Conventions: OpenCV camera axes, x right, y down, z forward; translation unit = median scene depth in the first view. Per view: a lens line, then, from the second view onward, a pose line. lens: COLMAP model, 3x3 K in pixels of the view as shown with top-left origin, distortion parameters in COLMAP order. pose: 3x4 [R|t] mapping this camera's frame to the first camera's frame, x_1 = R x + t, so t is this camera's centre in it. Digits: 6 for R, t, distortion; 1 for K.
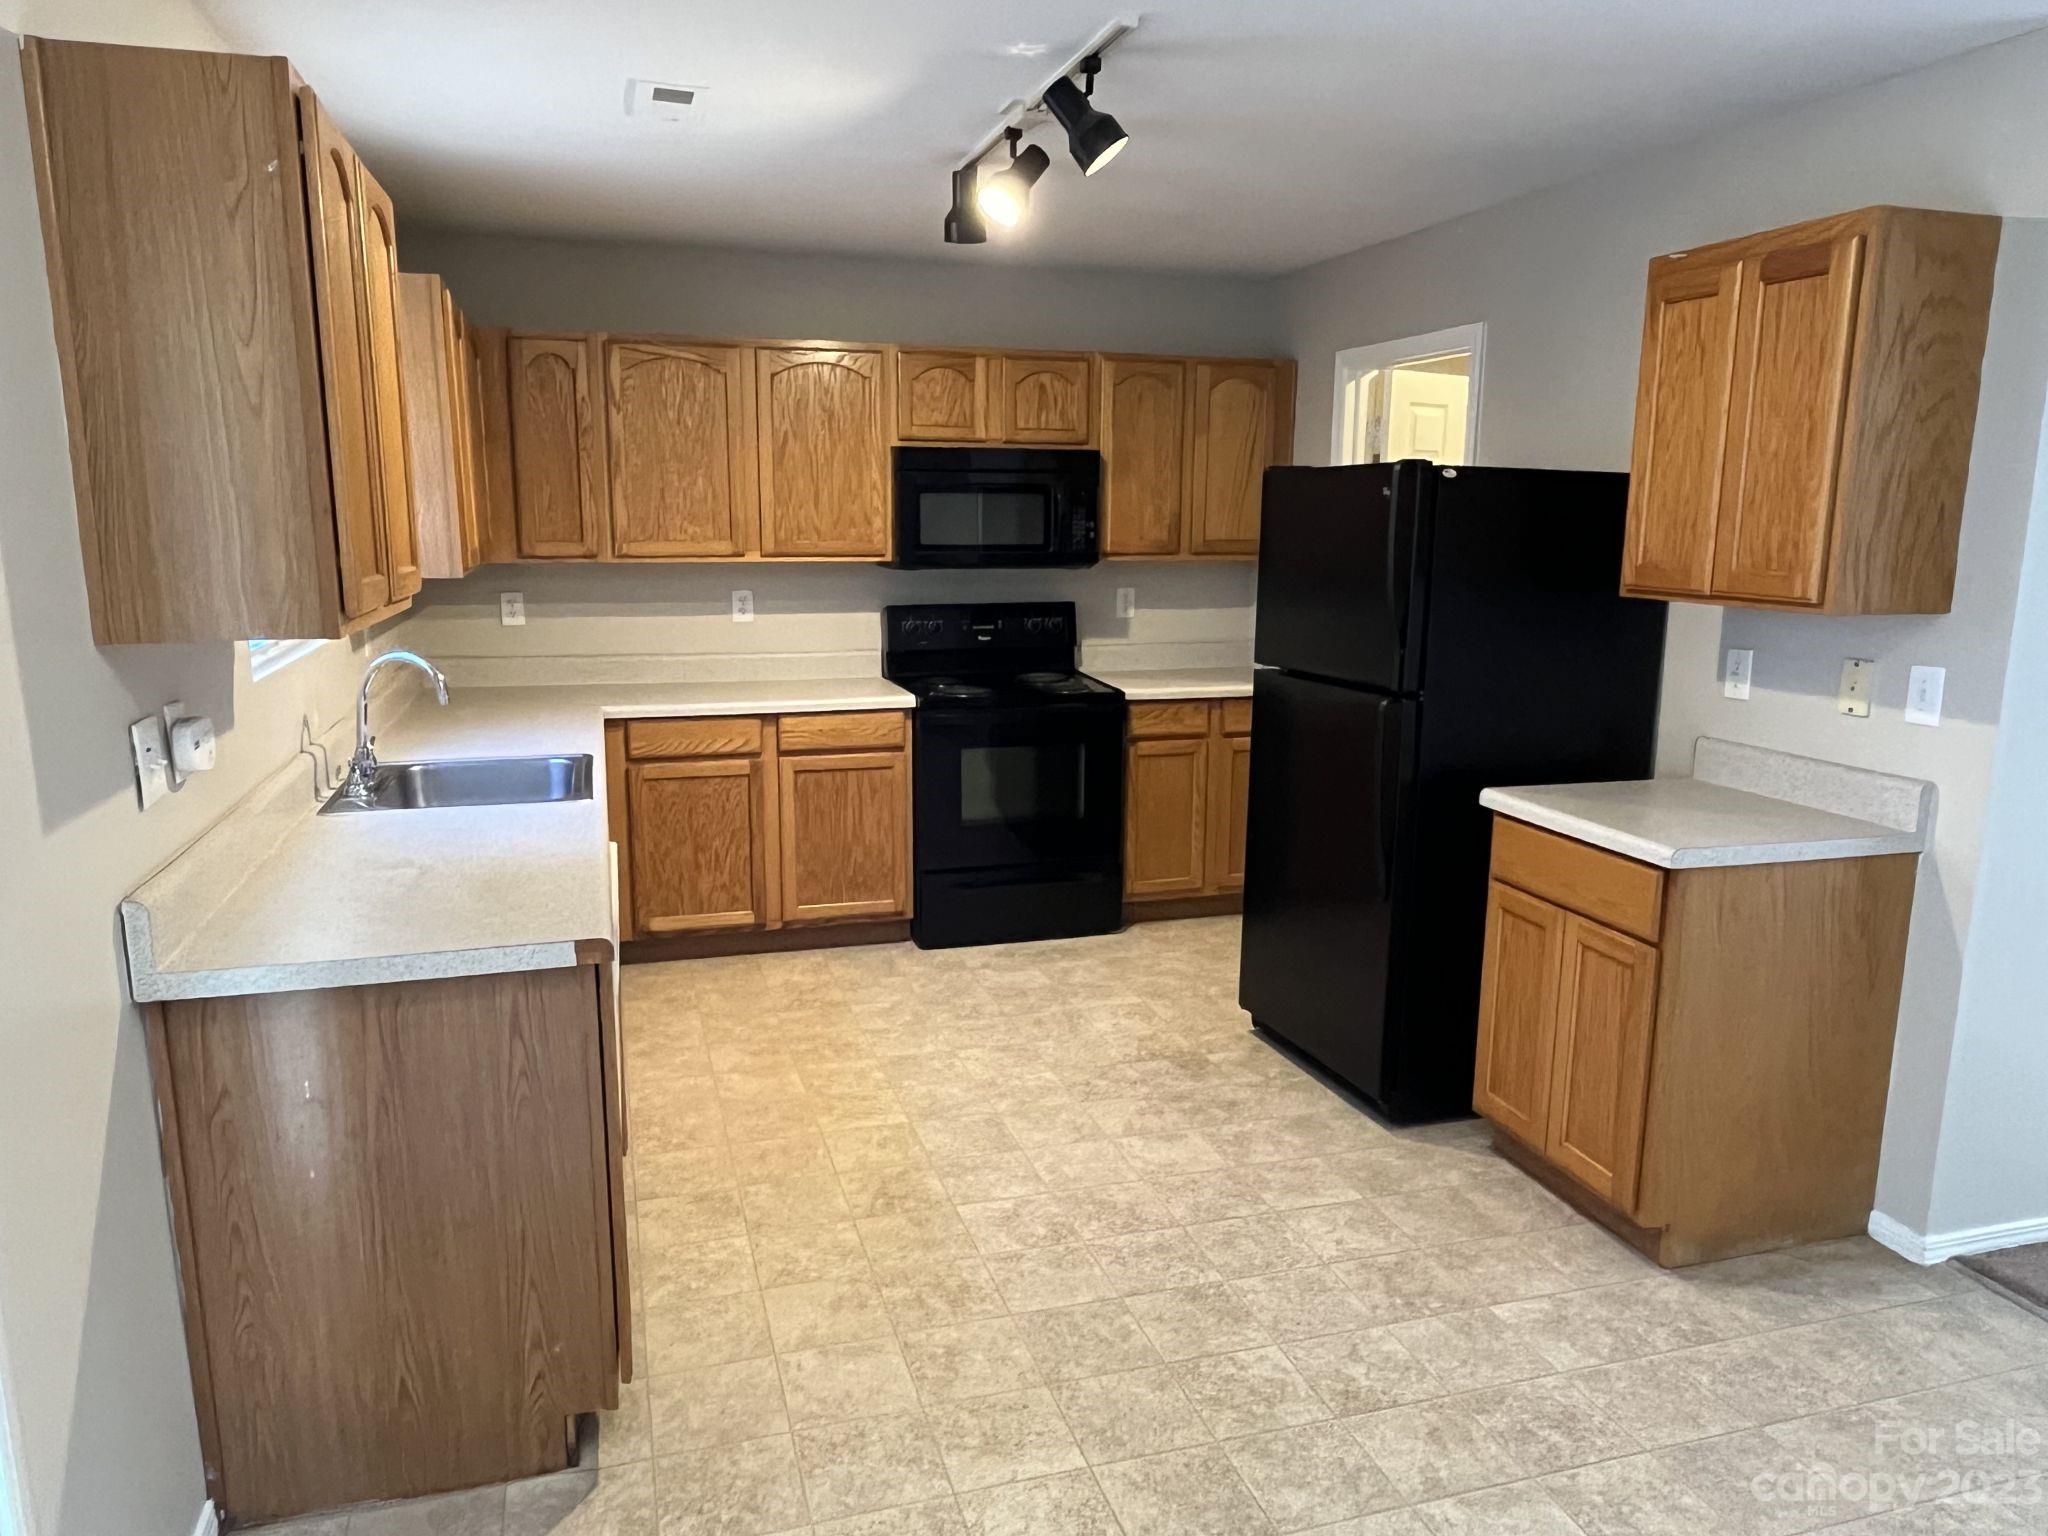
lens RADIAL K [[1397.7, 0, 1022.8], [0, 1397.7, 769.5], [0, 0, 1]] dist [-0.007146, 0.006414]
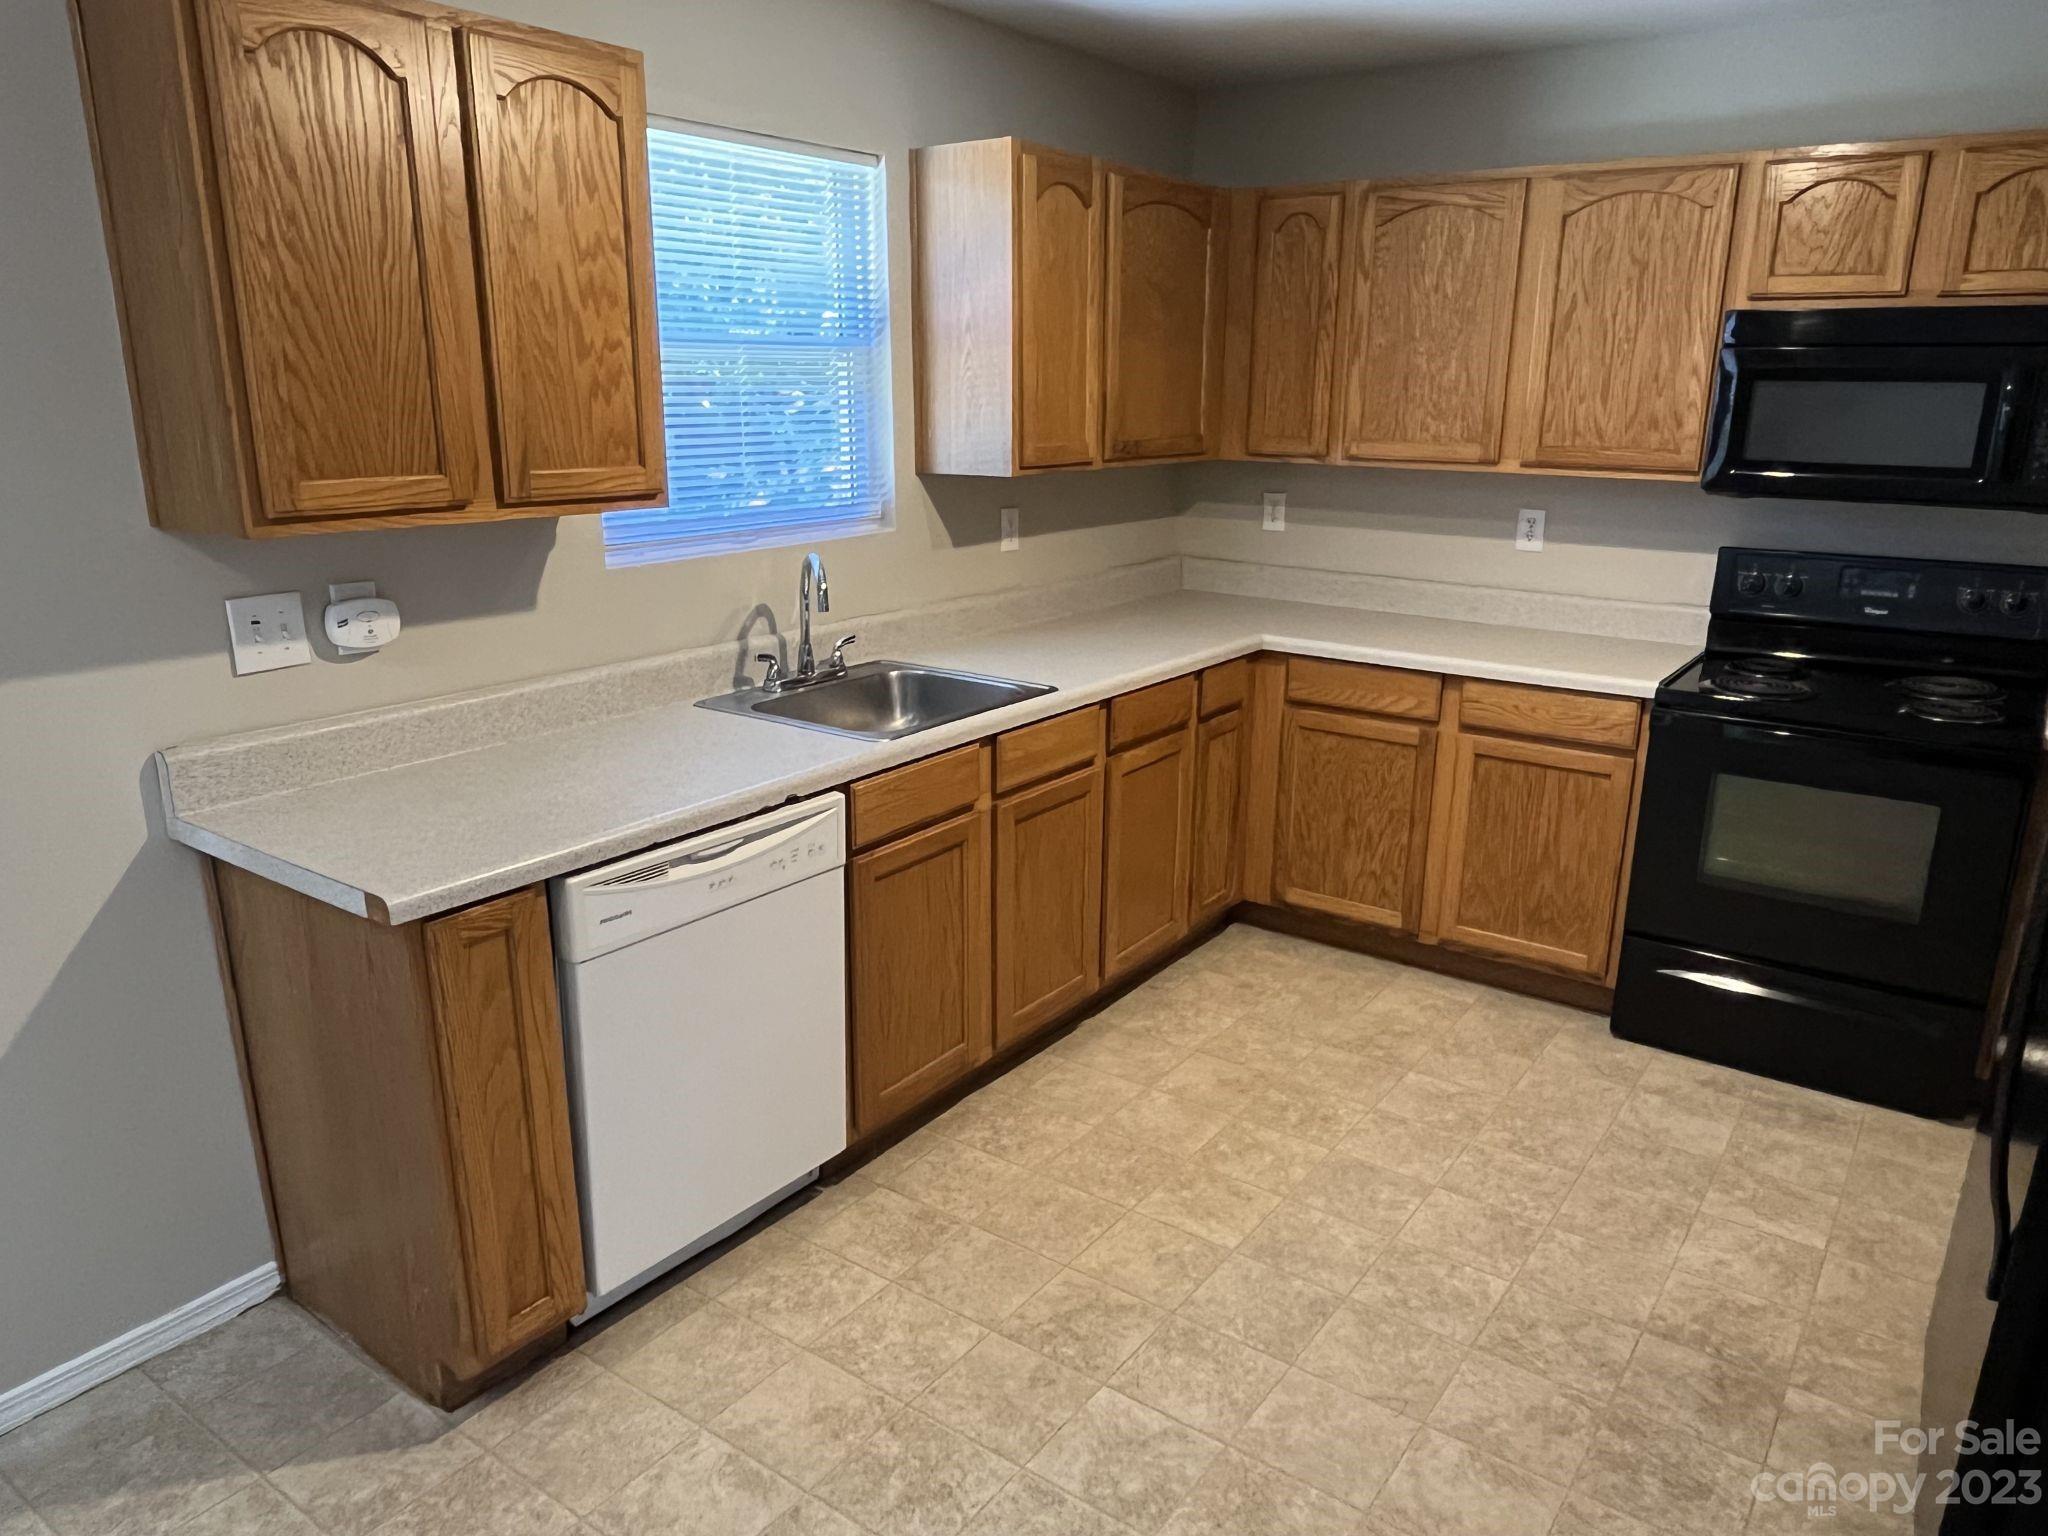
lens RADIAL K [[1397.7, 0, 1032.2], [0, 1397.7, 776.1], [0, 0, 1]] dist [-0.007146, 0.006414]
pose [[0.609109, 0.216102, -0.763077, 0.273090], [-0.151434, 0.976149, 0.155565, -0.068599], [0.778495, 0.020799, 0.627306, 0.334963]]
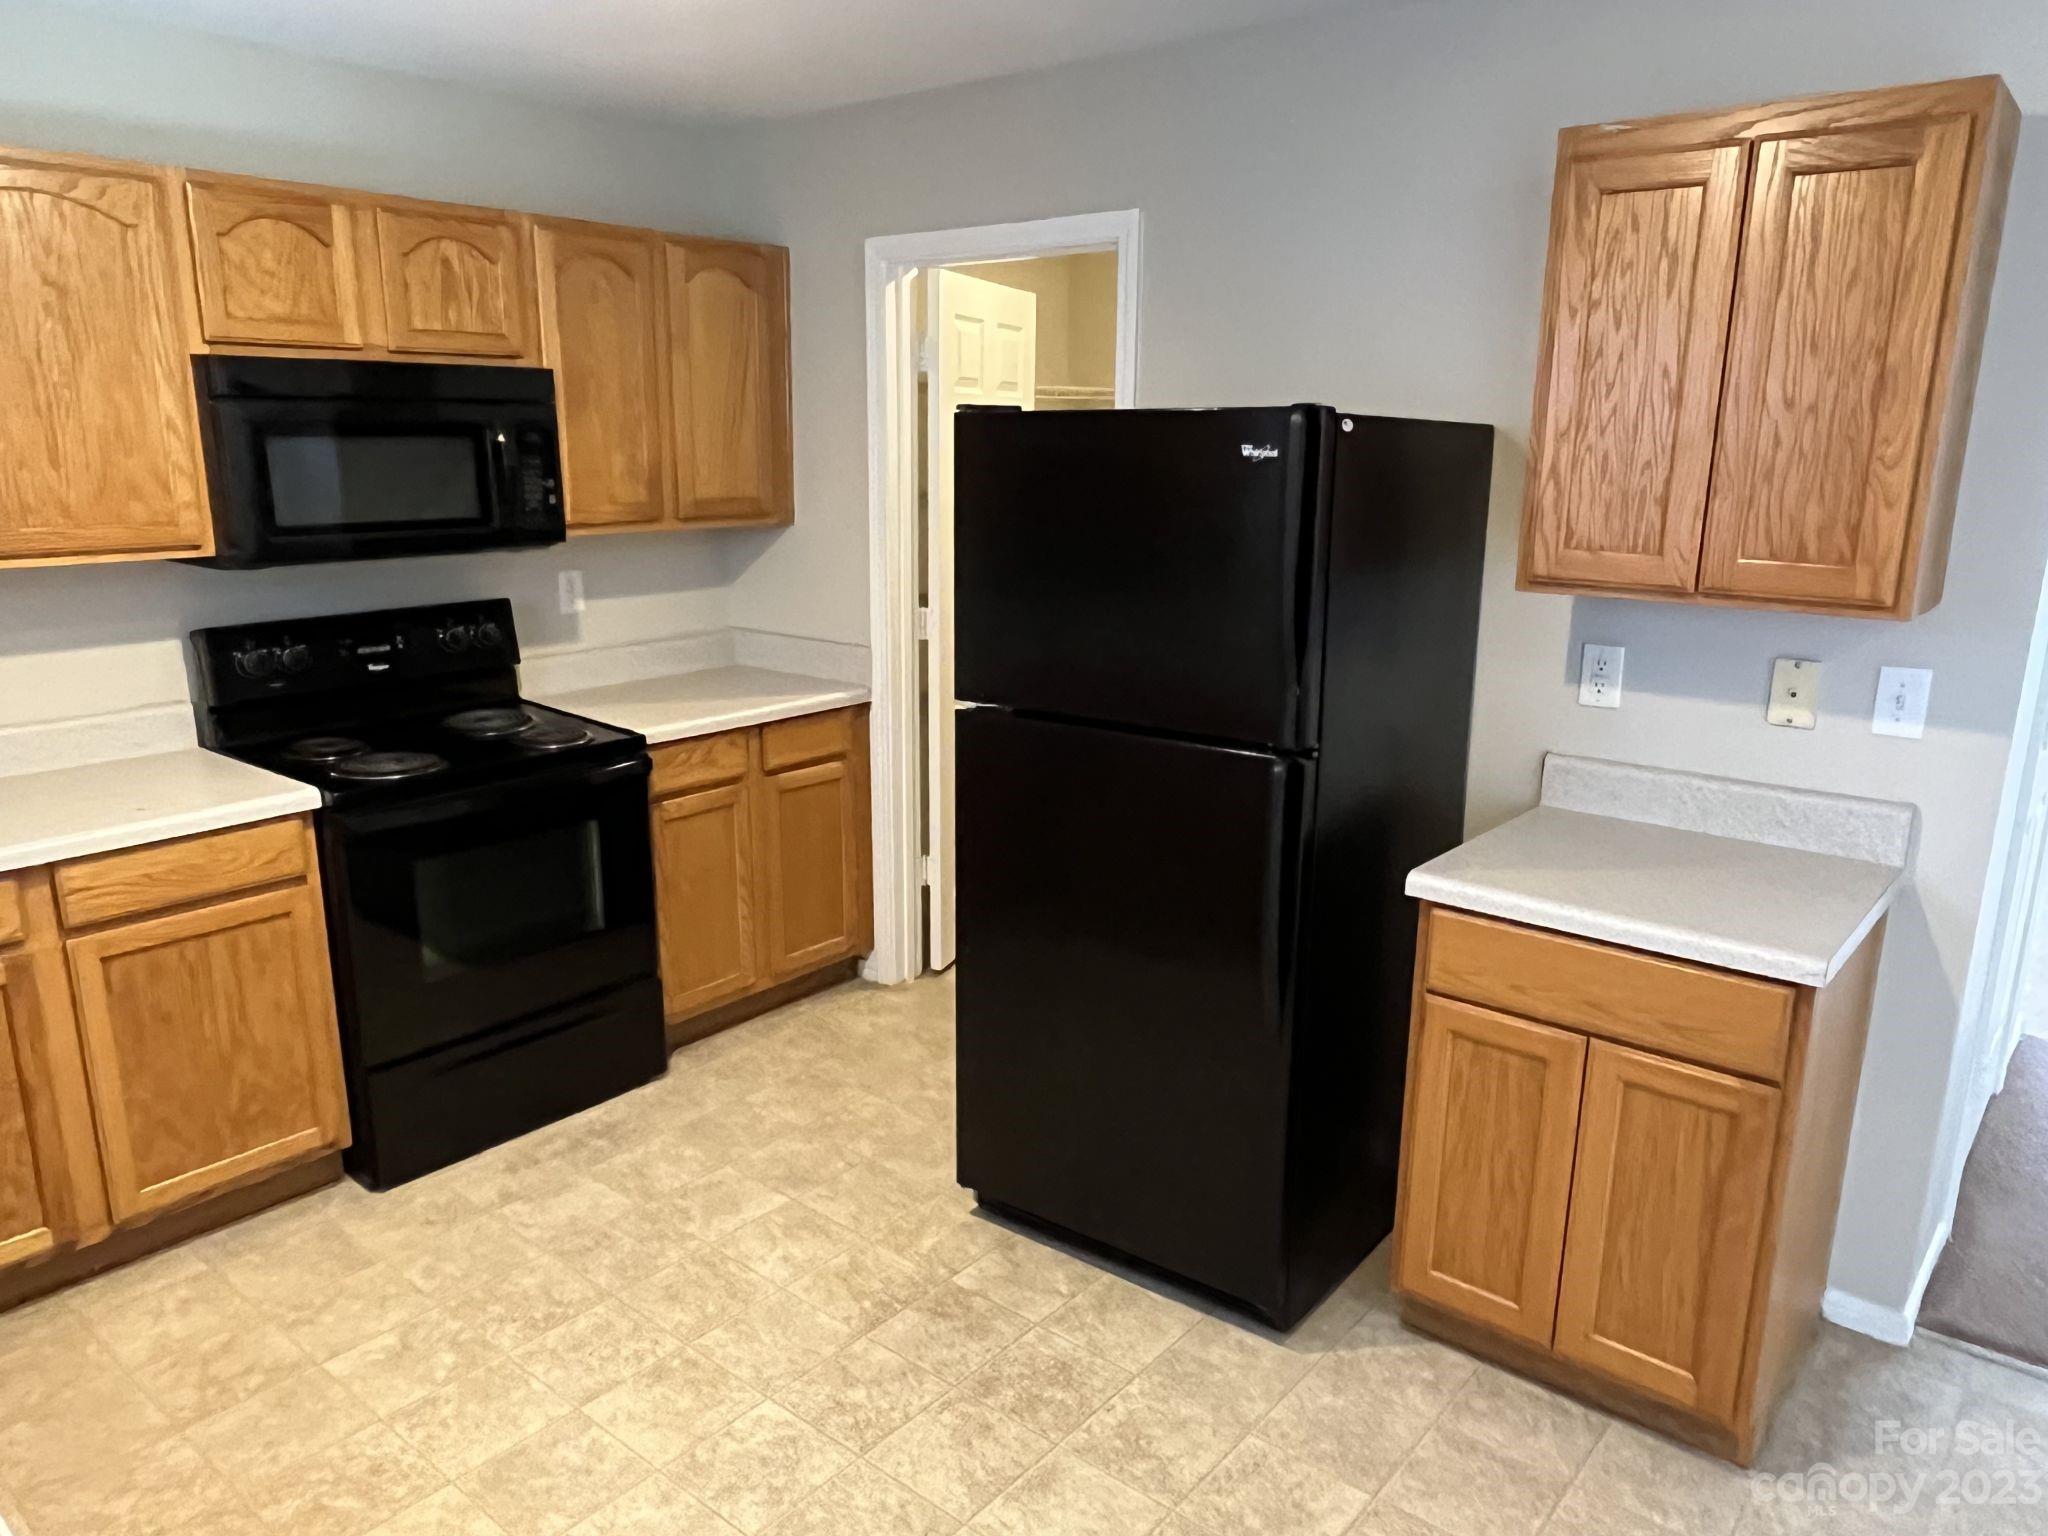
lens RADIAL K [[1397.7, 0, 1021.8], [0, 1397.7, 779.4], [0, 0, 1]] dist [-0.007146, 0.006414]
pose [[0.833474, -0.134367, 0.535973, -0.146764], [0.099817, 0.990638, 0.093127, -0.082569], [-0.543468, -0.024120, 0.839083, 0.351341]]
